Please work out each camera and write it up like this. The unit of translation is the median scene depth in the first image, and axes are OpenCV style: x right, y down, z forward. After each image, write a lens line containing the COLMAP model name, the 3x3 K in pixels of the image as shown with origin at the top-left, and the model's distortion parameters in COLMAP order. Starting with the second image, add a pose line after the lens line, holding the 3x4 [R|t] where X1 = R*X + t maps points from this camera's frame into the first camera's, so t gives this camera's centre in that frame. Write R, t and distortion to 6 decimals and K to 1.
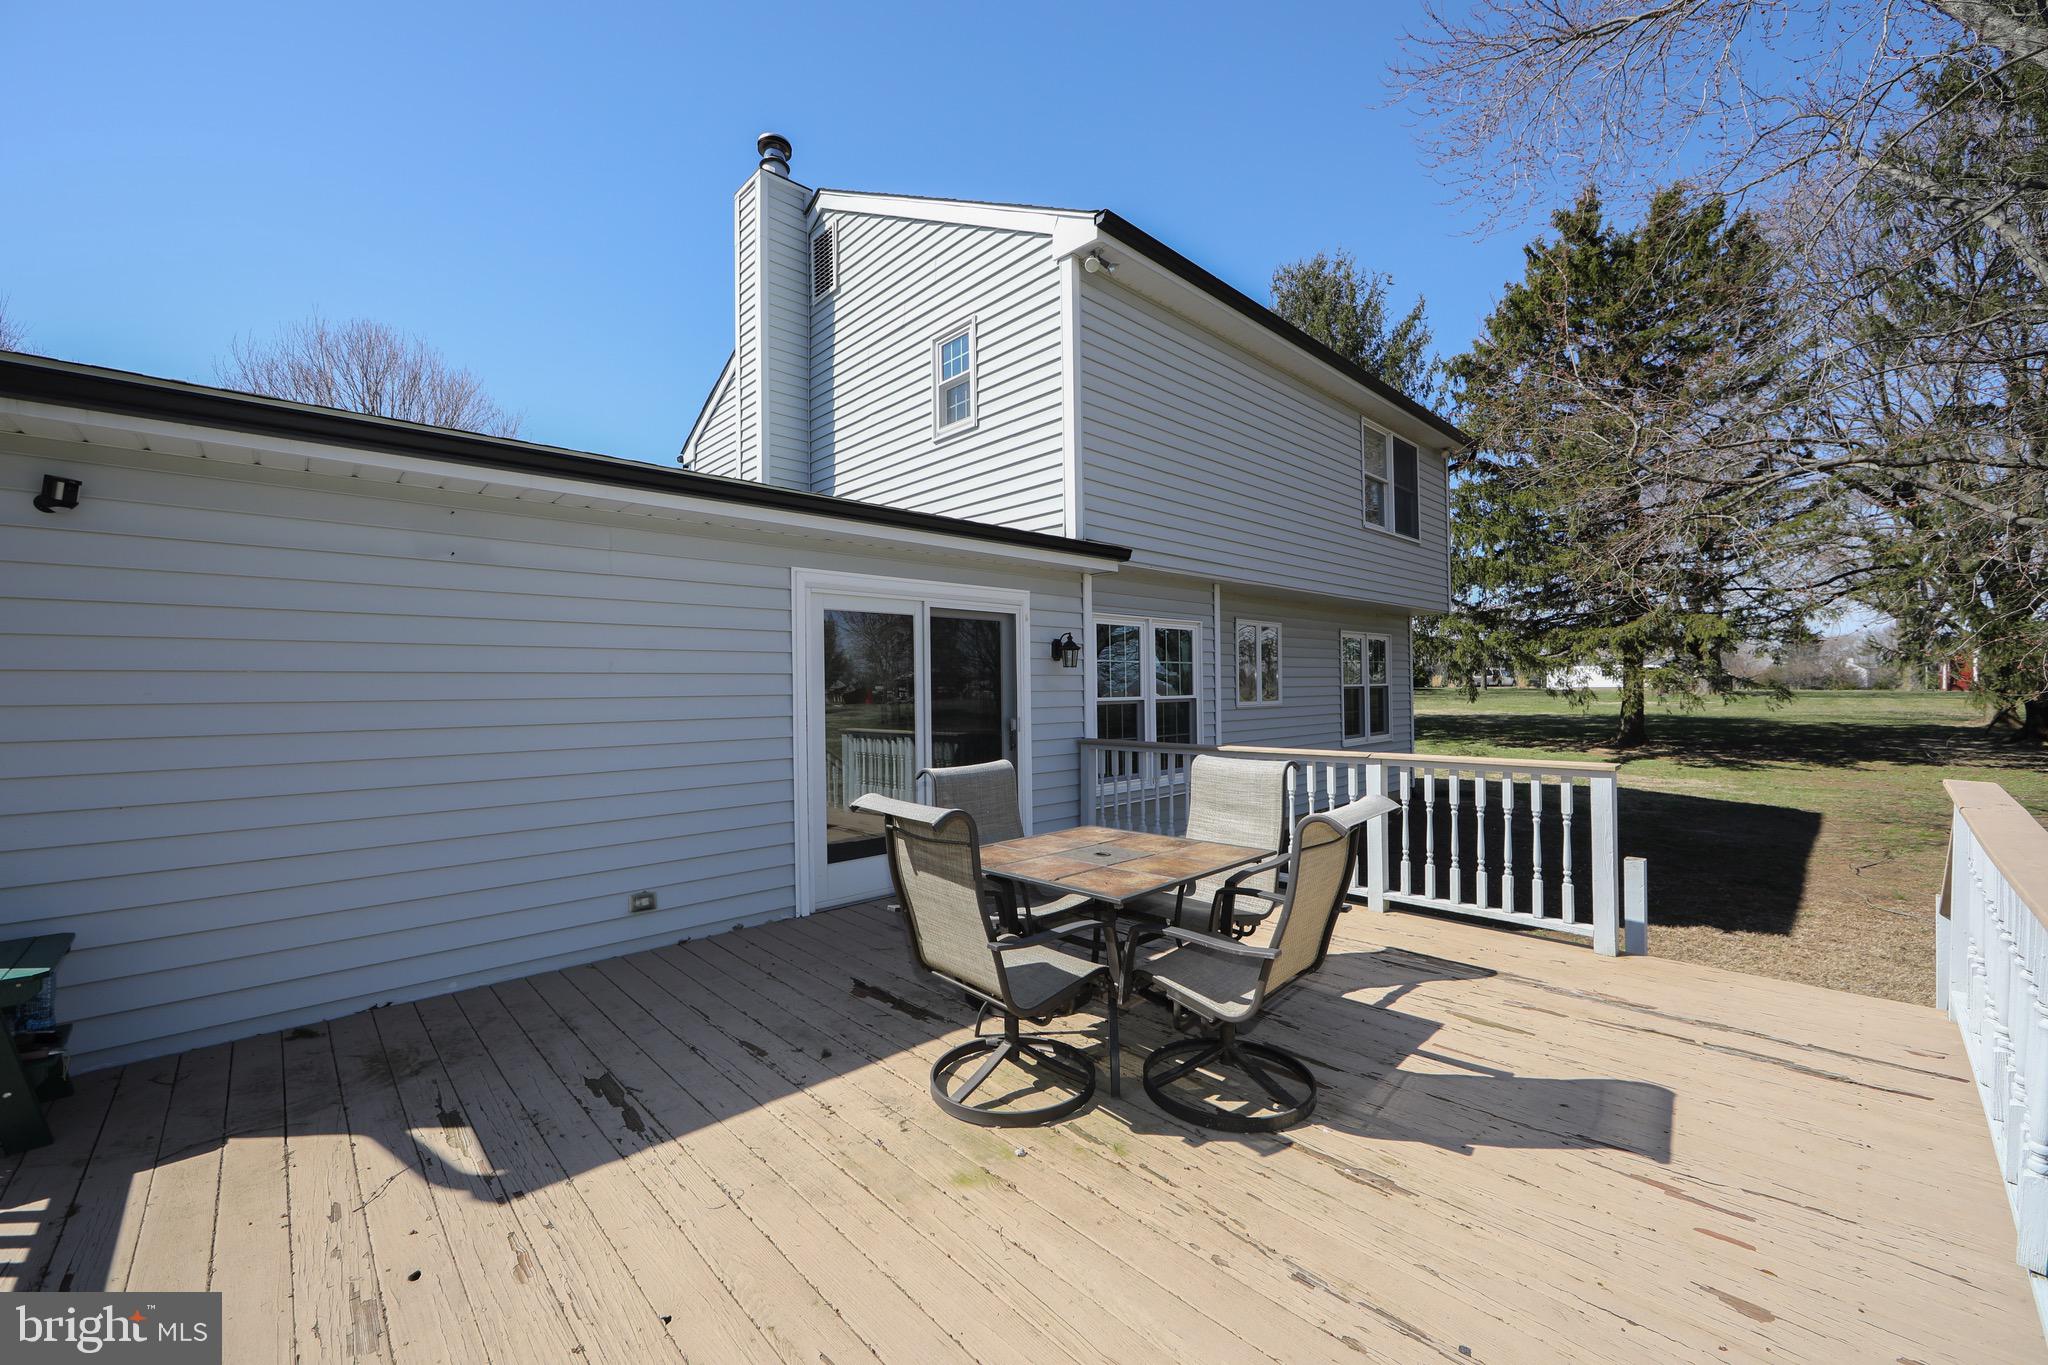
lens RADIAL K [[801.9, 0, 1029.7], [0, 801.9, 687.0], [0, 0, 1]] dist [-0.008414, -0.000479]
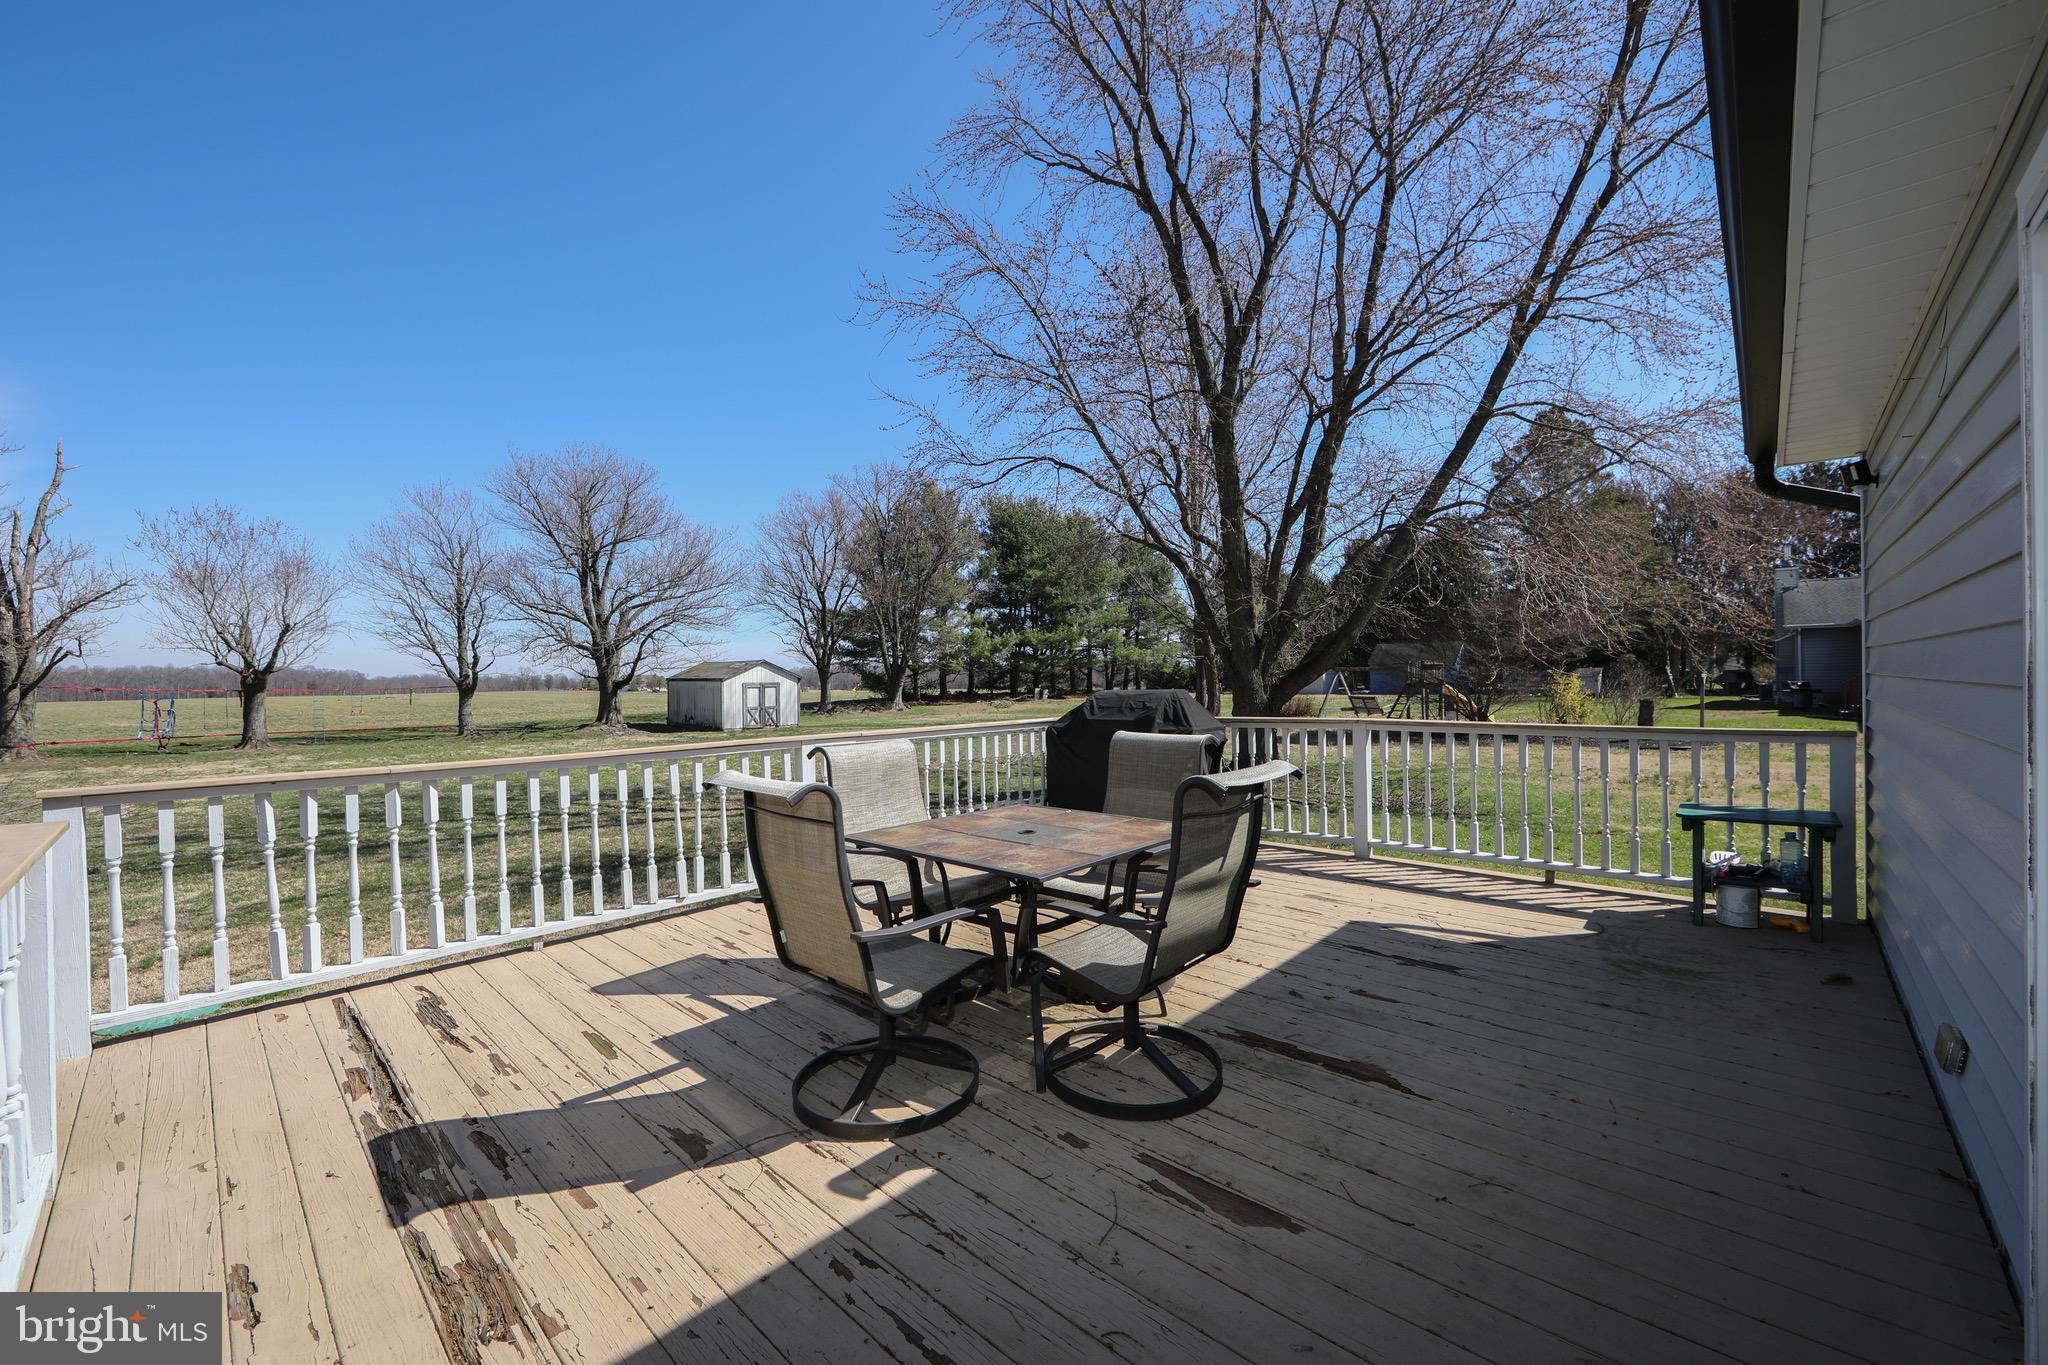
lens RADIAL K [[801.9, 0, 1031.1], [0, 801.9, 681.9], [0, 0, 1]] dist [-0.008414, -0.000479]
pose [[-0.997564, 0.033662, -0.061090, 0.169457], [0.034228, 0.999380, -0.008238, 0.049677], [0.060775, -0.010309, -0.998098, 2.402215]]
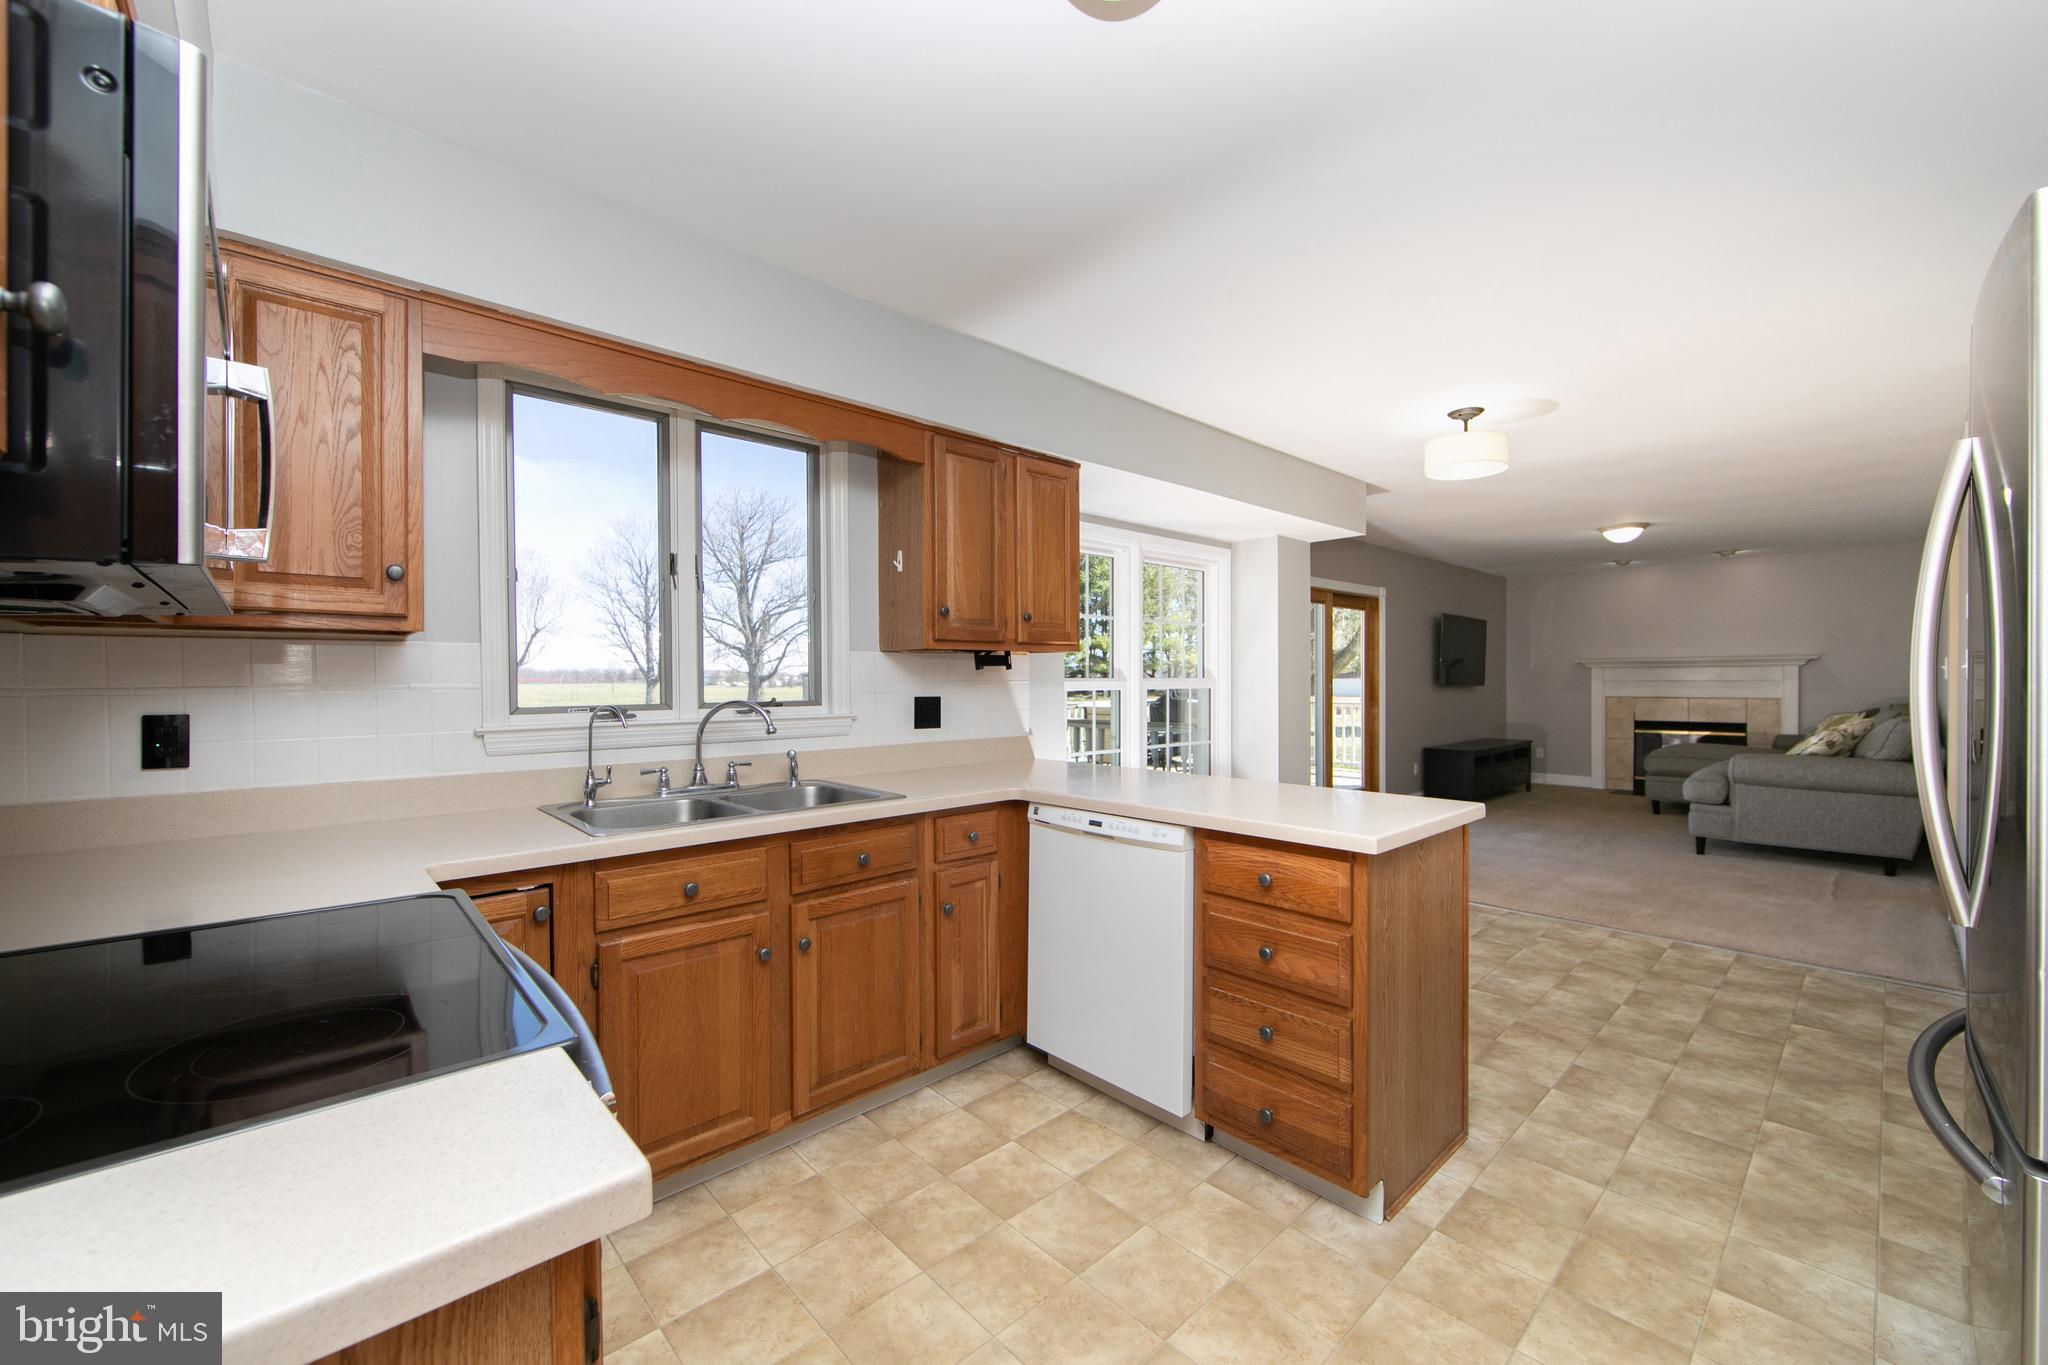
lens RADIAL K [[801.9, 0, 1023.1], [0, 801.9, 686.4], [0, 0, 1]] dist [-0.008414, -0.000479]
pose [[-0.999516, 0.019351, 0.024351, 0.565068], [0.019279, 0.999809, -0.003198, 0.060252], [-0.024408, -0.002727, -0.999698, 4.800860]]
